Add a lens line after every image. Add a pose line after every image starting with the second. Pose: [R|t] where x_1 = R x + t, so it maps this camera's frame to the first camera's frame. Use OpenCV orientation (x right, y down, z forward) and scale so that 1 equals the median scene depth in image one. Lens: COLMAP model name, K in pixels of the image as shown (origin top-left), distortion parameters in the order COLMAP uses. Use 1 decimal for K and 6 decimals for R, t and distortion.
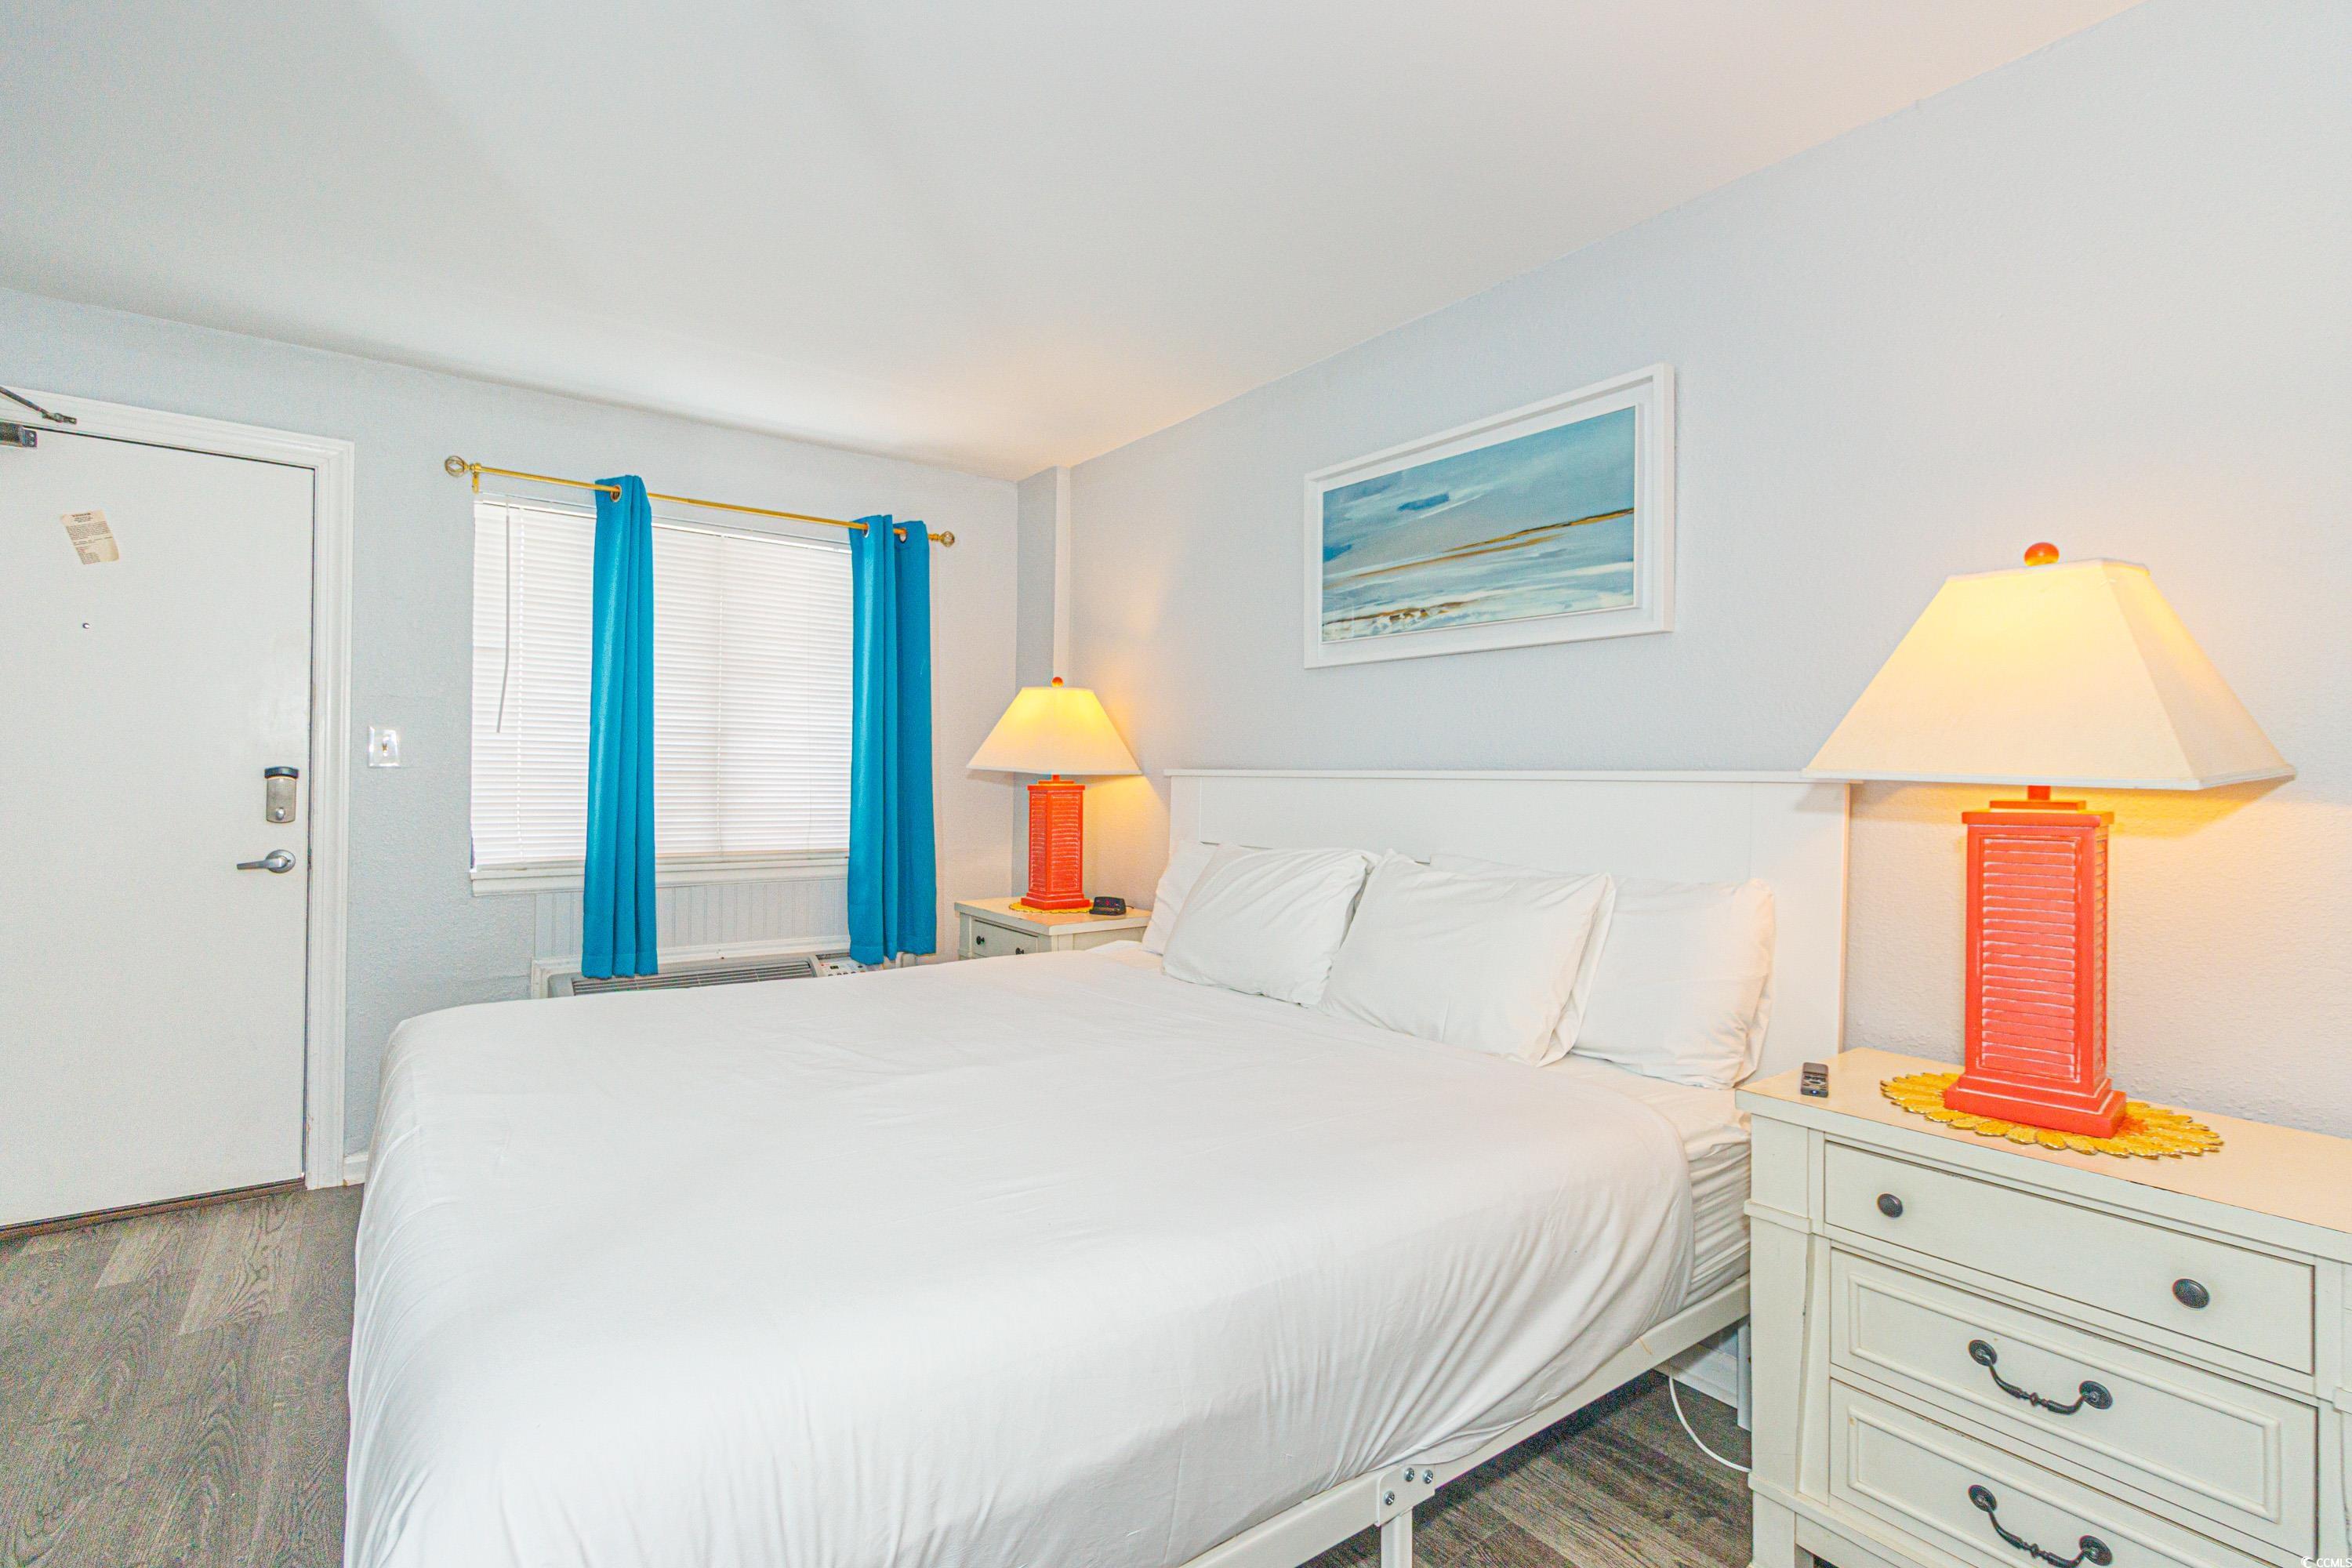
lens RADIAL K [[1082.5, 0, 1165.0], [0, 1082.5, 776.3], [0, 0, 1]] dist [-0.000532, 0.002750]
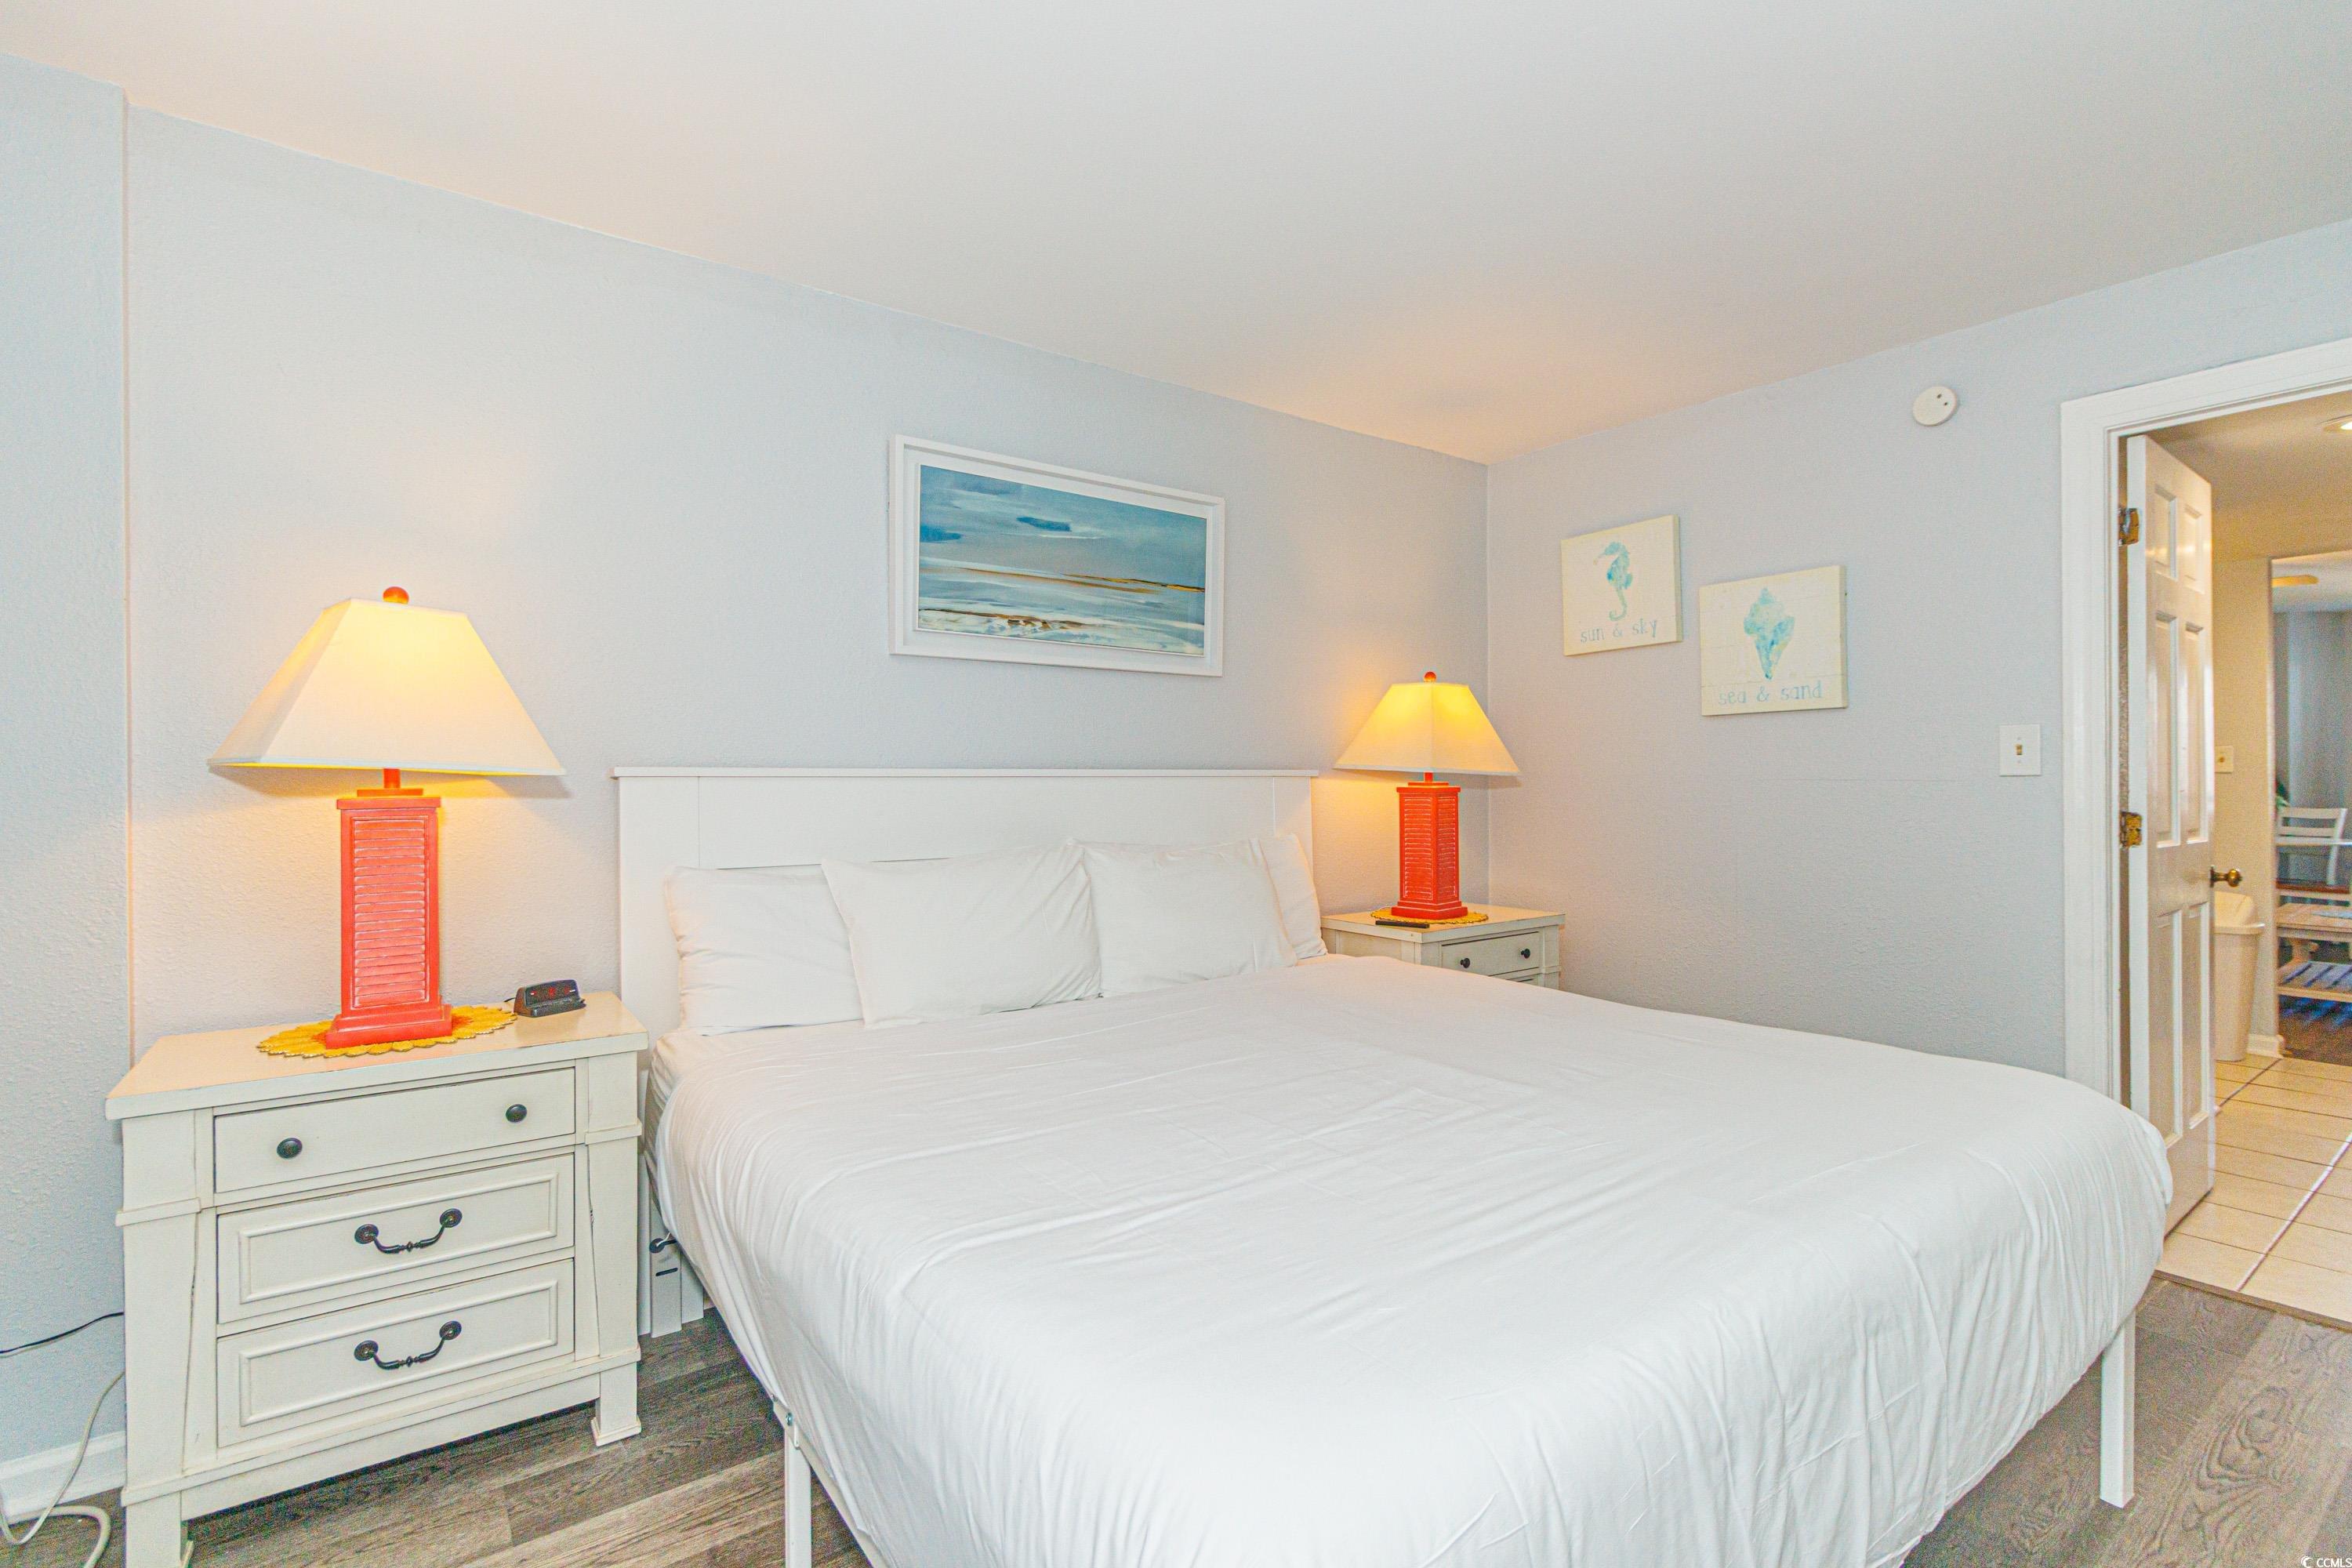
lens RADIAL K [[1082.5, 0, 1157.7], [0, 1082.5, 782.7], [0, 0, 1]] dist [-0.000532, 0.002750]
pose [[0.014377, -0.018608, 0.999723, -0.653387], [-0.001433, 0.999825, 0.018630, -0.009304], [-0.999896, -0.001700, 0.014348, 0.666425]]
